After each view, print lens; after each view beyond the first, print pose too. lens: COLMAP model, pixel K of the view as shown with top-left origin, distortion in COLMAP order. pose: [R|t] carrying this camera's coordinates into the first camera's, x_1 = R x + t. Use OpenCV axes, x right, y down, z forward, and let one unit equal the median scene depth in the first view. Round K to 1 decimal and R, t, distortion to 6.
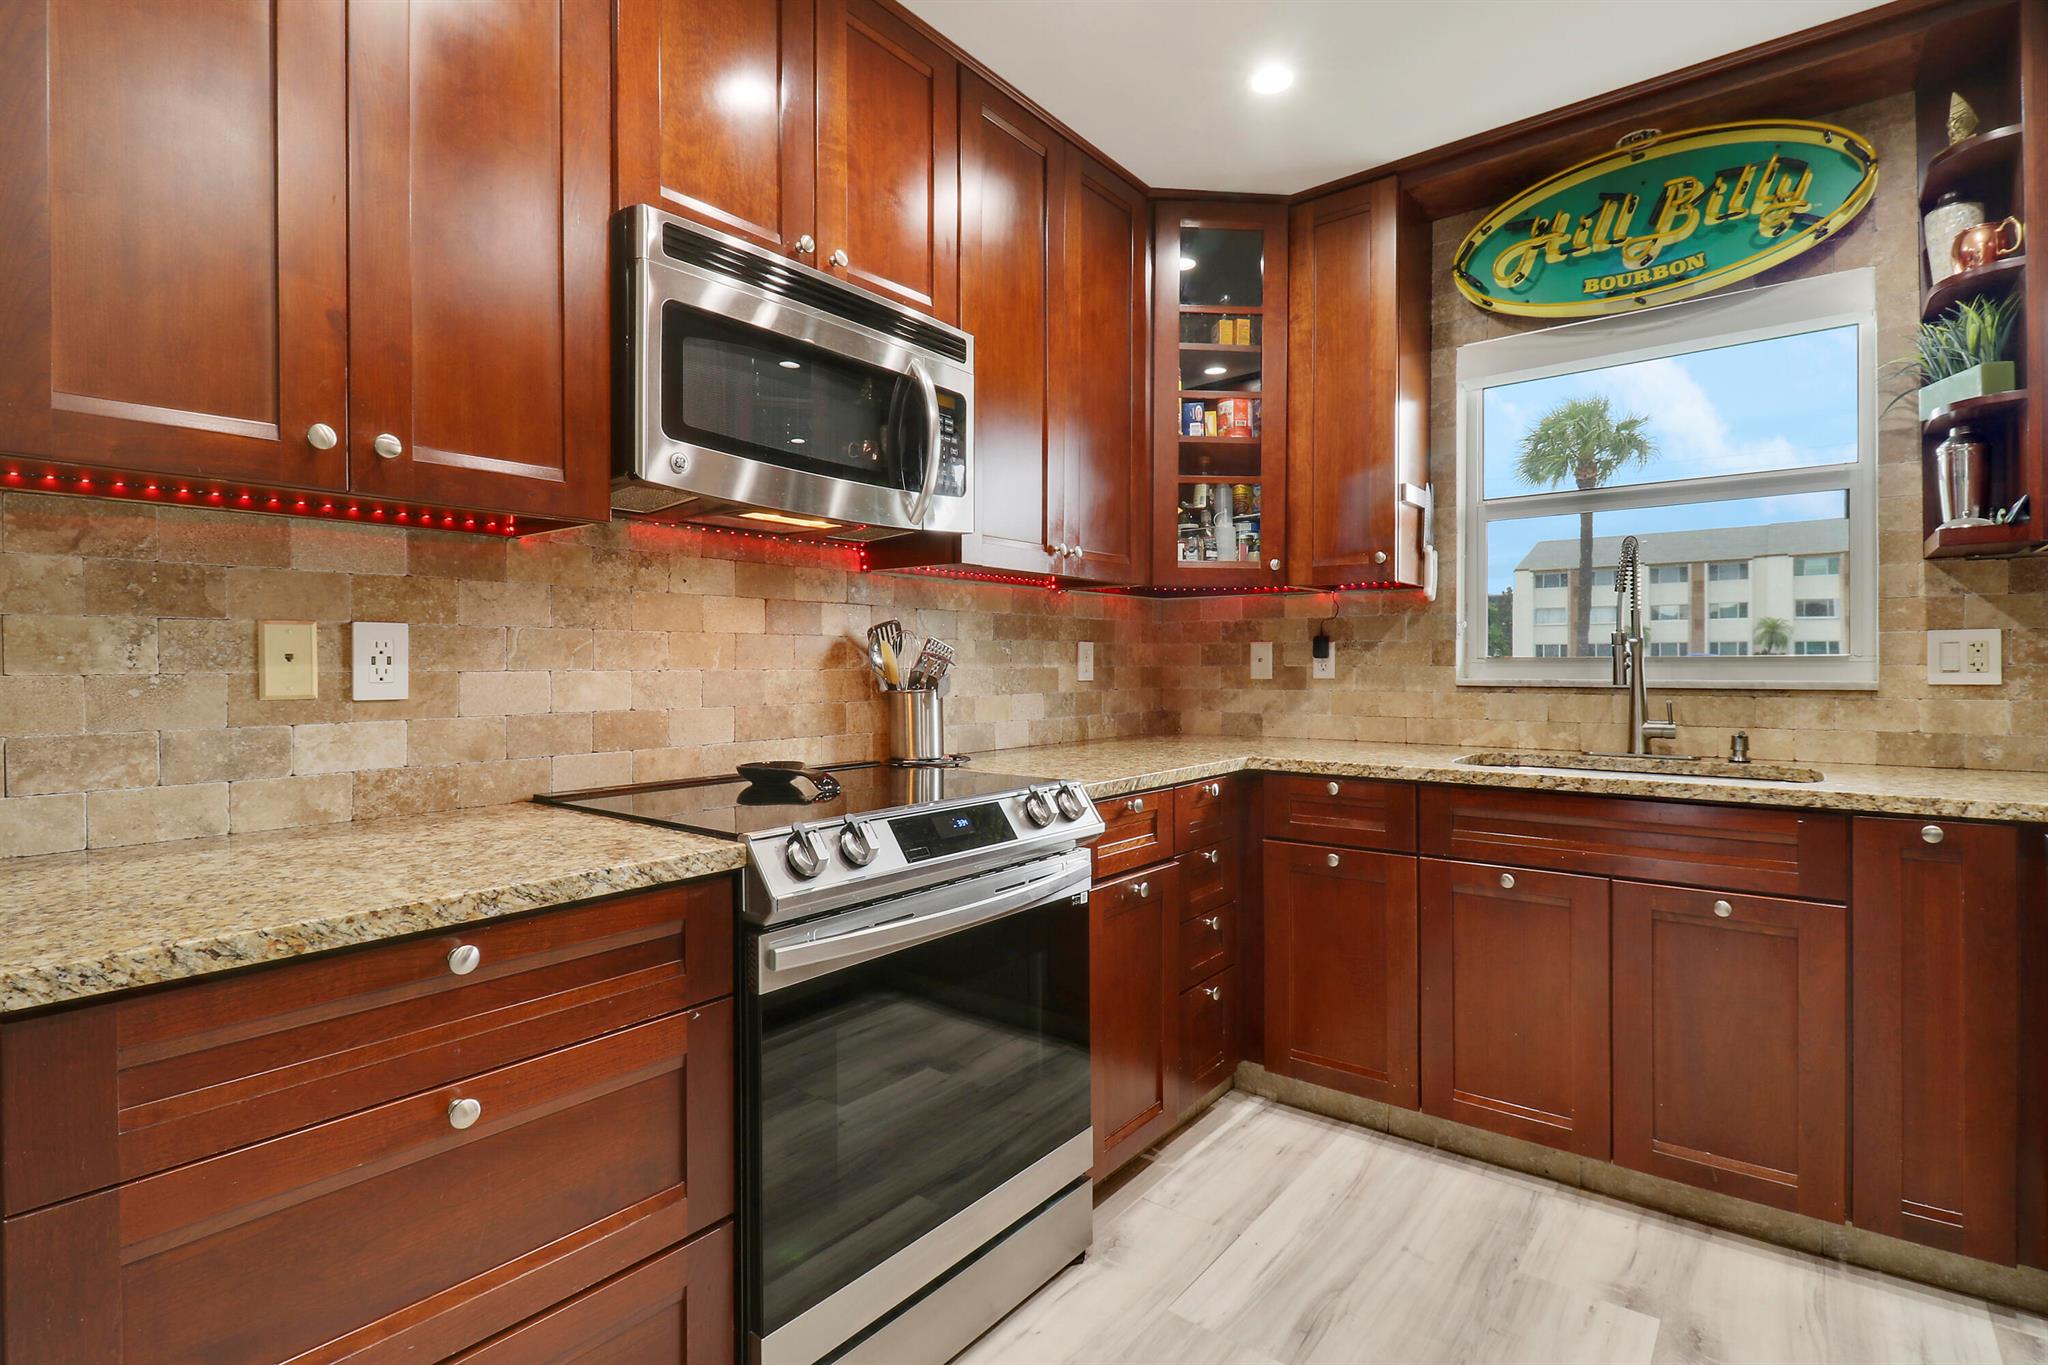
lens RADIAL K [[968.4, 0, 1028.2], [0, 968.4, 676.6], [0, 0, 1]] dist [0.013092, -0.013909]
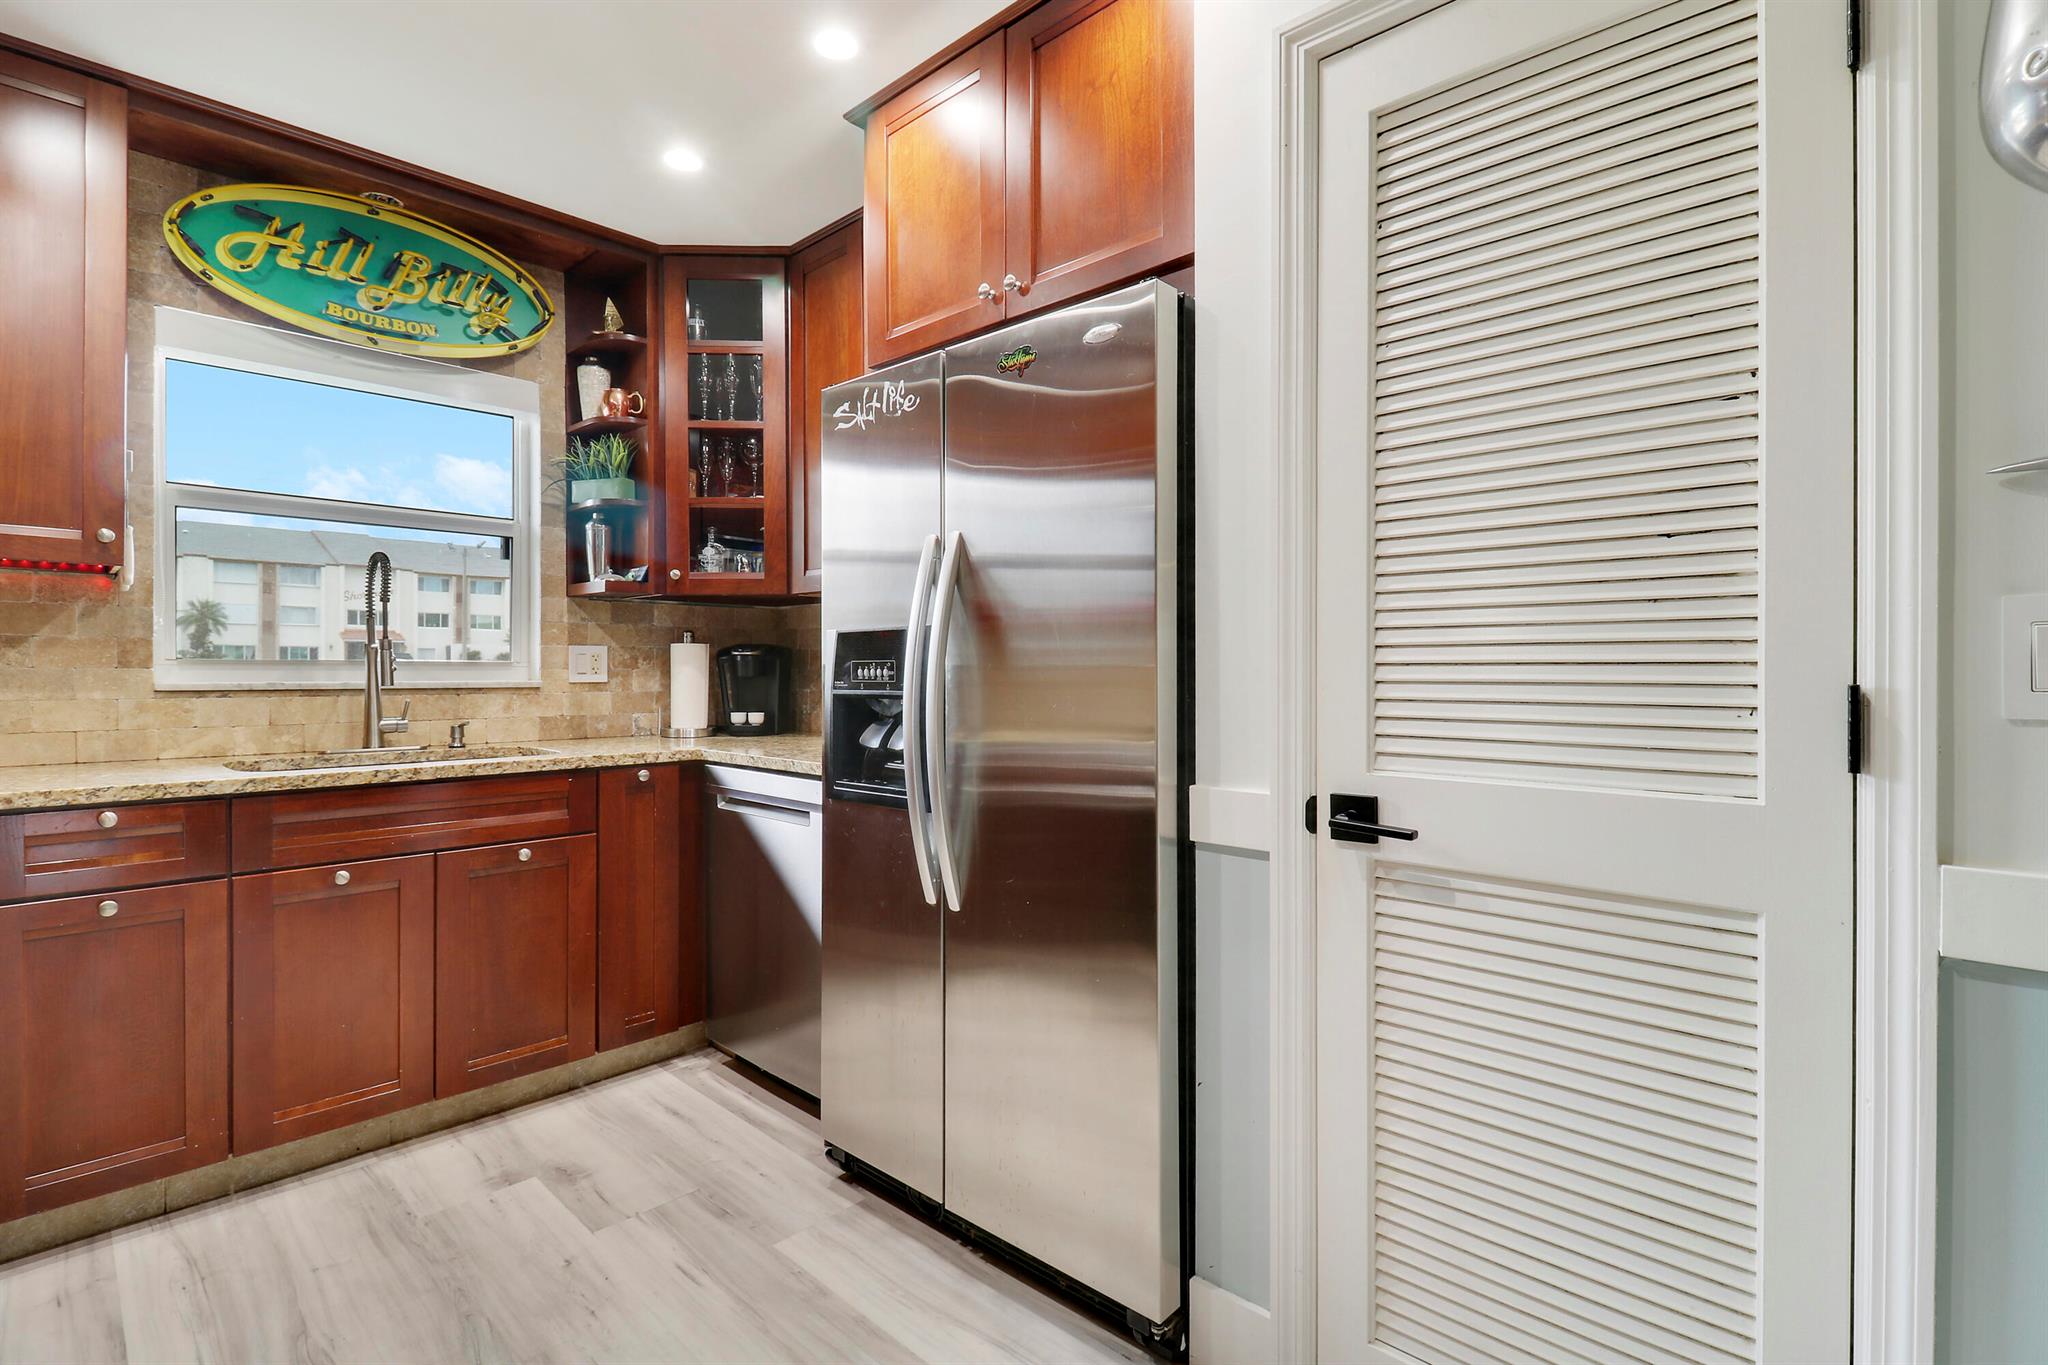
lens RADIAL K [[954.6, 0, 1031.1], [0, 954.6, 667.3], [0, 0, 1]] dist [0.003027, -0.013952]
pose [[0.078120, 0.006542, 0.996922, -0.406750], [0.008664, 0.999936, -0.007241, 0.001419], [-0.996906, 0.009203, 0.078058, 0.173930]]
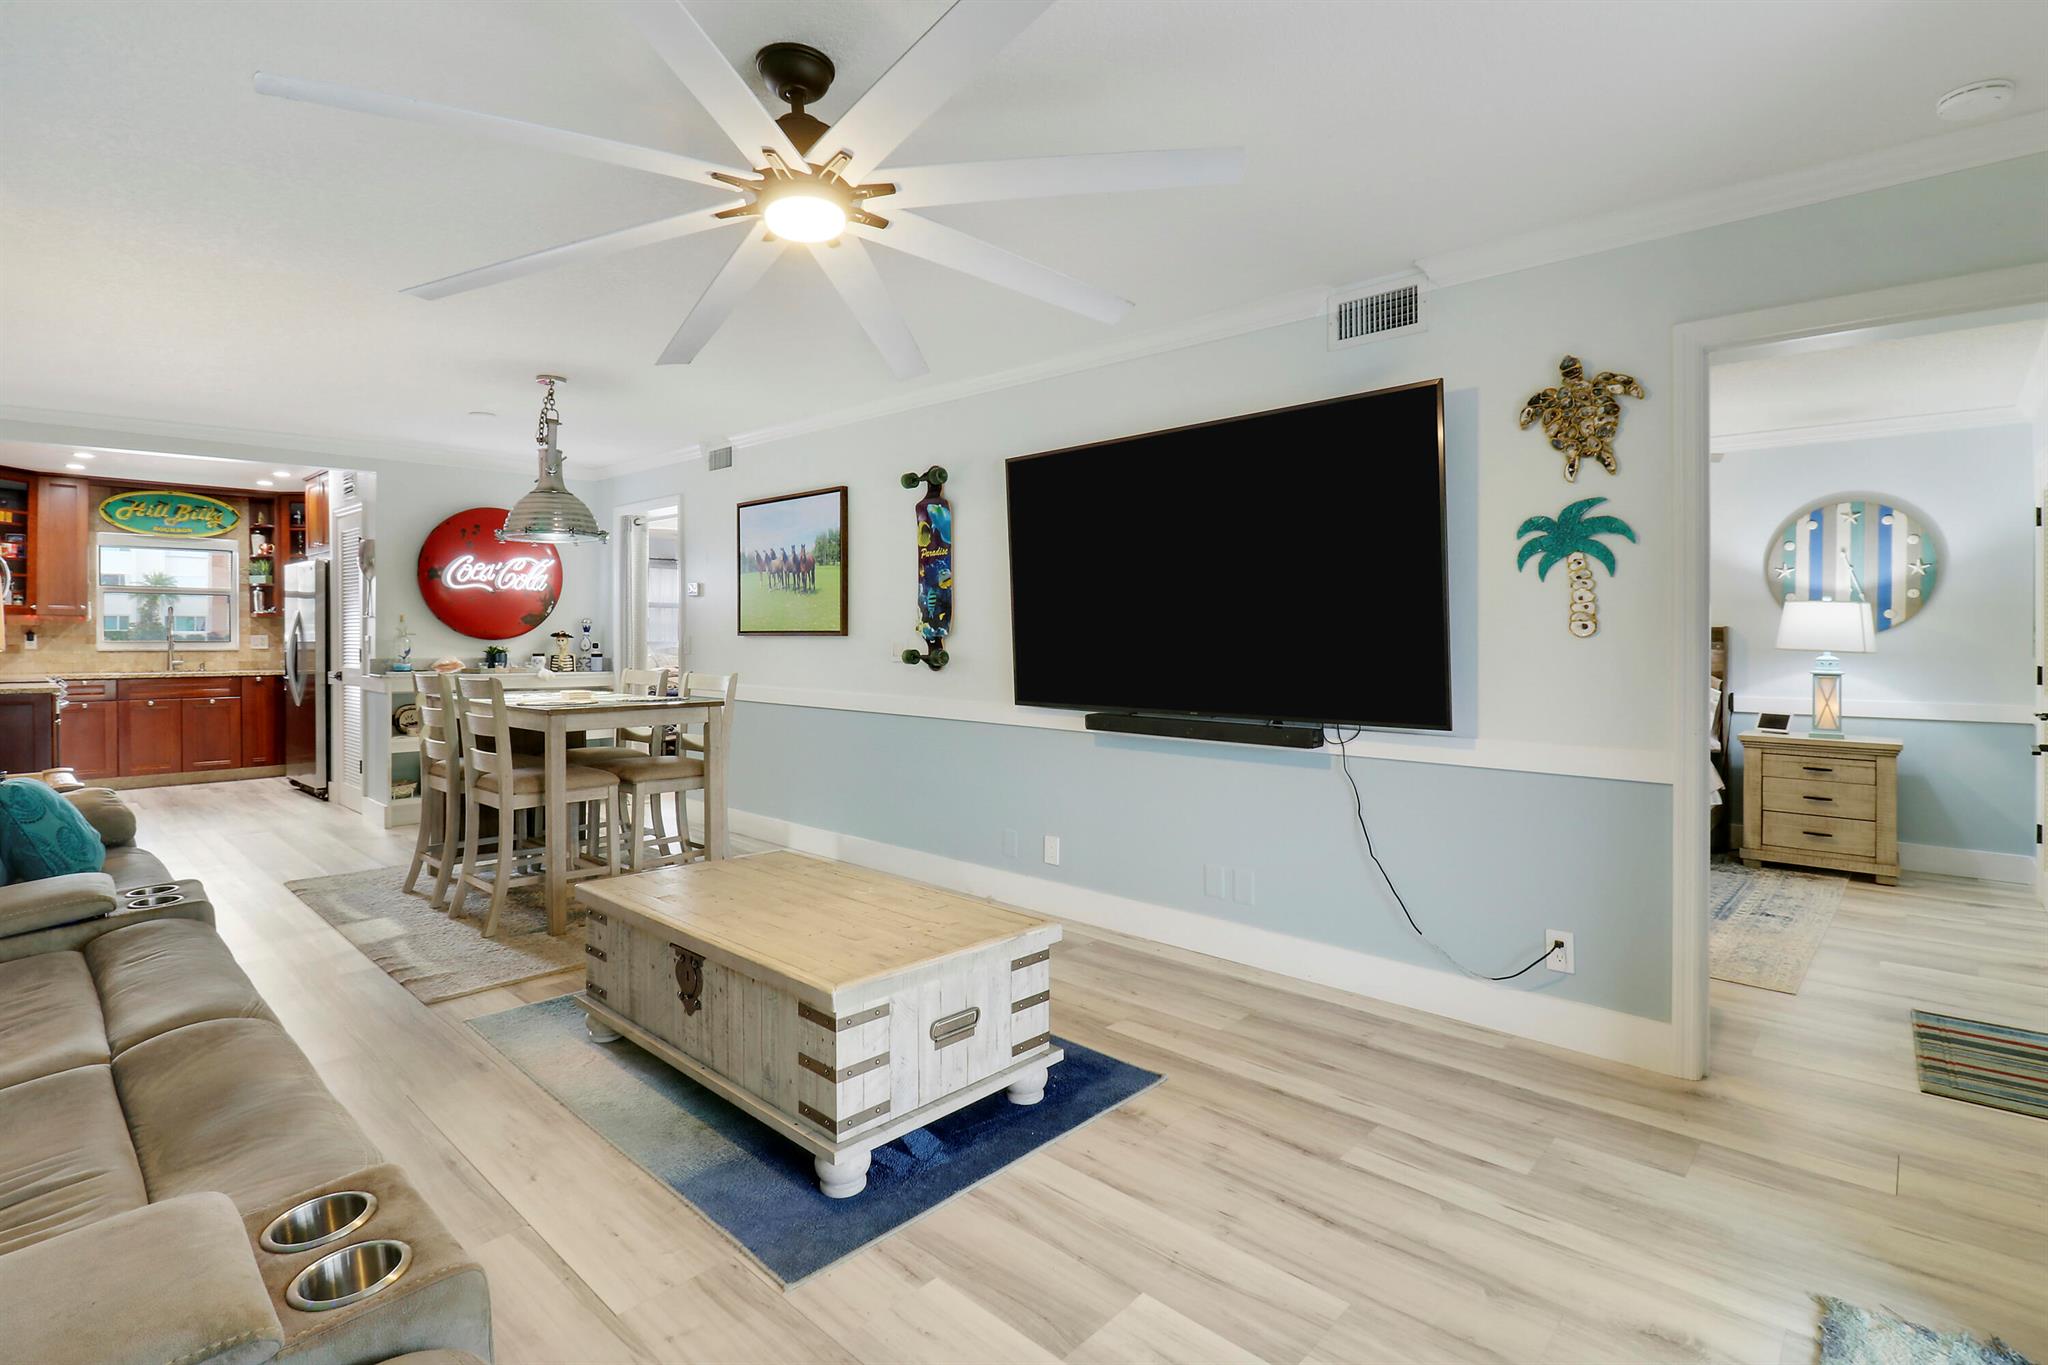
lens RADIAL K [[967.7, 0, 1068.7], [0, 967.7, 649.6], [0, 0, 1]] dist [0.011793, -0.018083]
pose [[0.047535, -0.009147, 0.998828, -2.636156], [0.007765, 0.999931, 0.008788, 0.003084], [-0.998839, 0.007338, 0.047603, -2.332706]]
